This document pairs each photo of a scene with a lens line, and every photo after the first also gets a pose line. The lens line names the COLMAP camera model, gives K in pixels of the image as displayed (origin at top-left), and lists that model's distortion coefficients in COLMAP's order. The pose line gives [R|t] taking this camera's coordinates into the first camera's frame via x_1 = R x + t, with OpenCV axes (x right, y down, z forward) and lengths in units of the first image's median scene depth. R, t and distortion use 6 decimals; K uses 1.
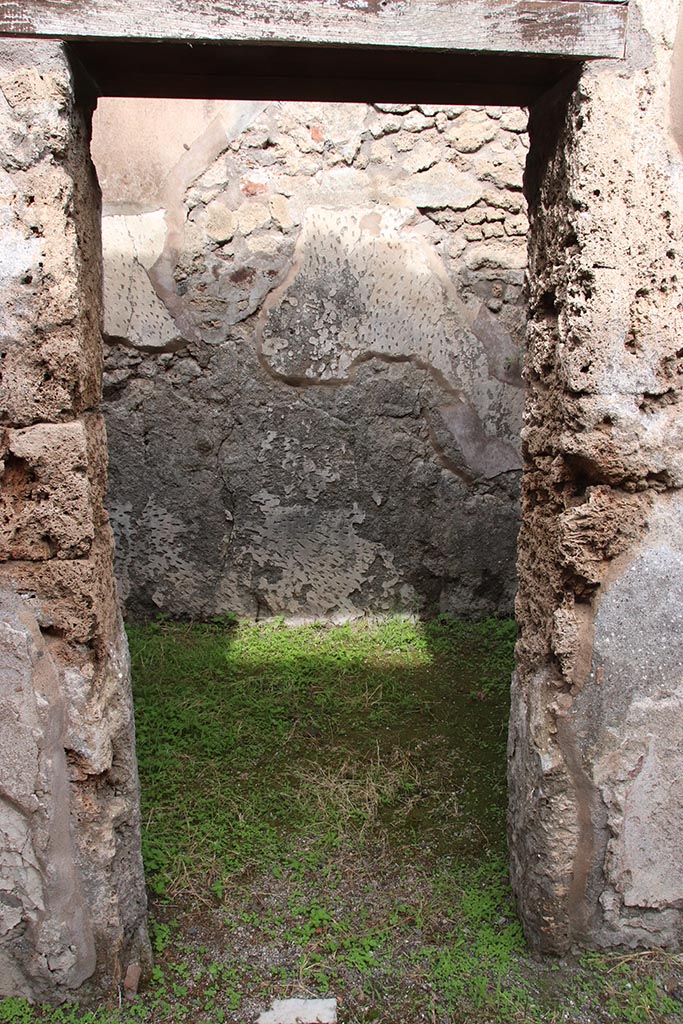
lens RADIAL K [[854.9, 0, 341.5], [0, 854.9, 512.0], [0, 0, 1]] dist [-0.144805, 0.152673]
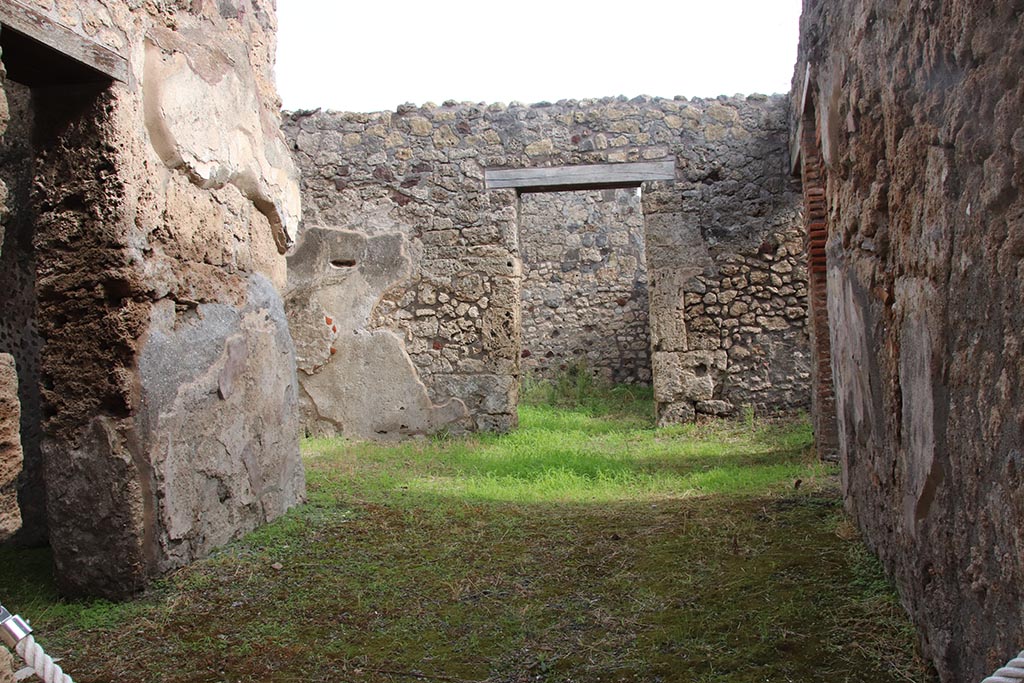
lens RADIAL K [[882.3, 0, 512.0], [0, 882.3, 341.5], [0, 0, 1]] dist [-0.142543, 0.187409]
pose [[0.275757, -0.005134, 0.961214, -1.296666], [0.230060, 0.971274, -0.060812, 0.374338], [-0.933290, 0.237906, 0.269017, -0.276906]]
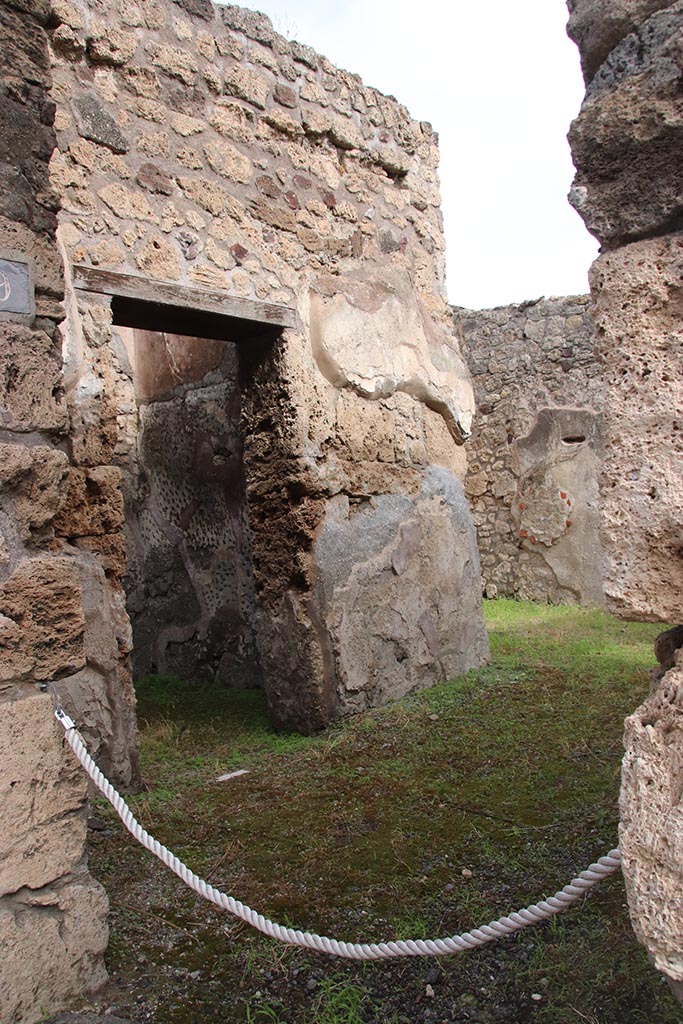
lens RADIAL K [[854.9, 0, 341.5], [0, 854.9, 512.0], [0, 0, 1]] dist [-0.144805, 0.152673]
pose [[0.739701, -0.033799, 0.672086, -1.222662], [0.211334, 0.959877, -0.184323, 0.470488], [-0.638890, 0.278378, 0.717165, -0.754823]]
